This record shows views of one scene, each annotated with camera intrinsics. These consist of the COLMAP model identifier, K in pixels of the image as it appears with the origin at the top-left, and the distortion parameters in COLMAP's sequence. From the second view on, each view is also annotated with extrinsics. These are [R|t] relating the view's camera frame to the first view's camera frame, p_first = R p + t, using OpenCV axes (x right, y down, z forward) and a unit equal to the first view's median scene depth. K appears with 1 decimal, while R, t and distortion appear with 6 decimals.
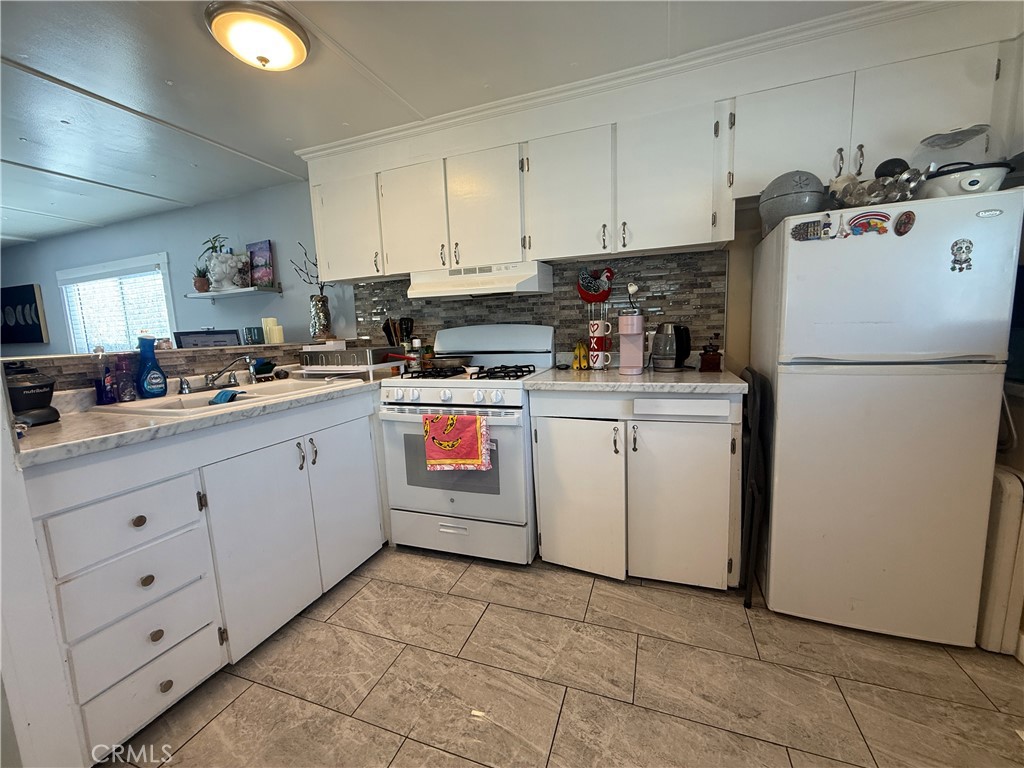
lens RADIAL K [[410.6, 0, 512.0], [0, 410.6, 384.0], [0, 0, 1]] dist [-0.001163, 0.000138]
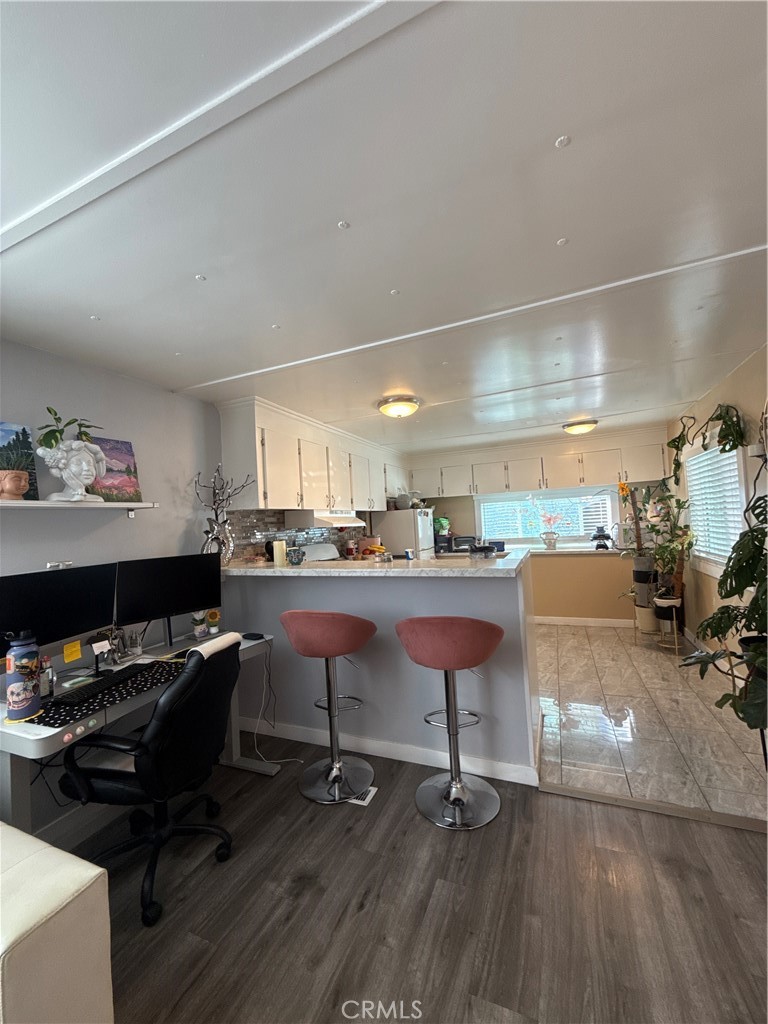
lens RADIAL K [[410.6, 0, 381.9], [0, 410.6, 508.6], [0, 0, 1]] dist [-0.001163, 0.000138]
pose [[0.055941, 0.069137, 0.996037, -1.405586], [0.175475, 0.981391, -0.077976, -0.097500], [-0.982893, 0.179142, 0.042768, 0.577118]]
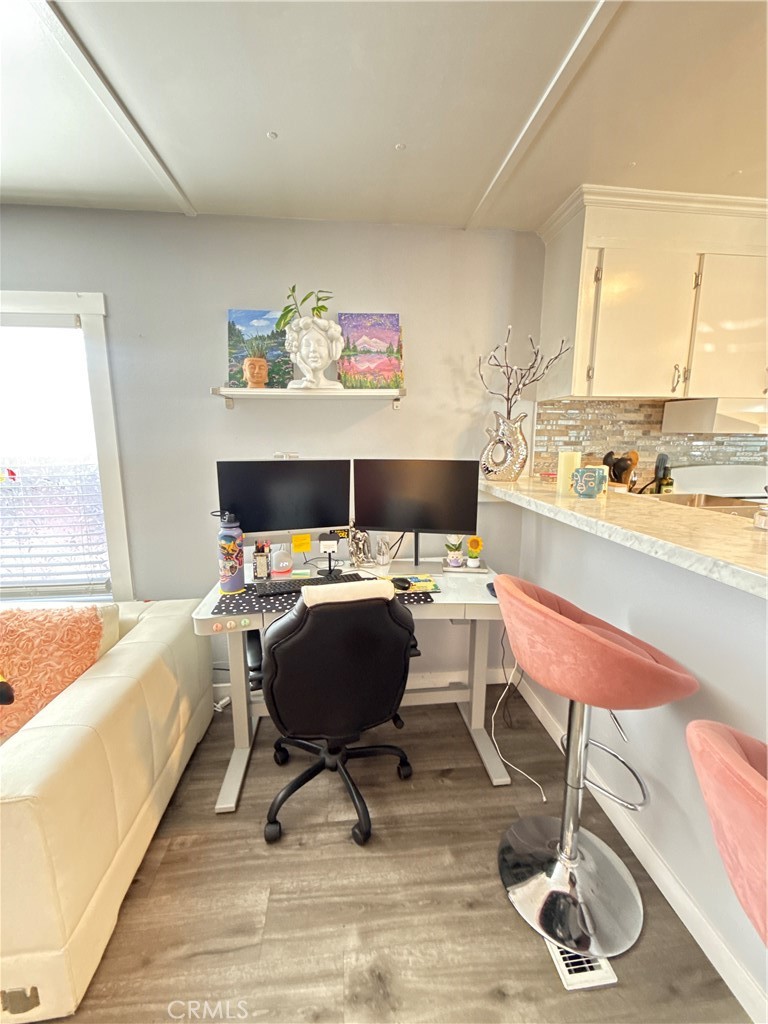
lens RADIAL K [[410.6, 0, 381.9], [0, 410.6, 508.6], [0, 0, 1]] dist [-0.001163, 0.000138]
pose [[0.895514, -0.037246, 0.443473, -0.960329], [0.021053, 0.998921, 0.041384, -0.091846], [-0.444536, -0.027723, 0.895332, 0.489104]]
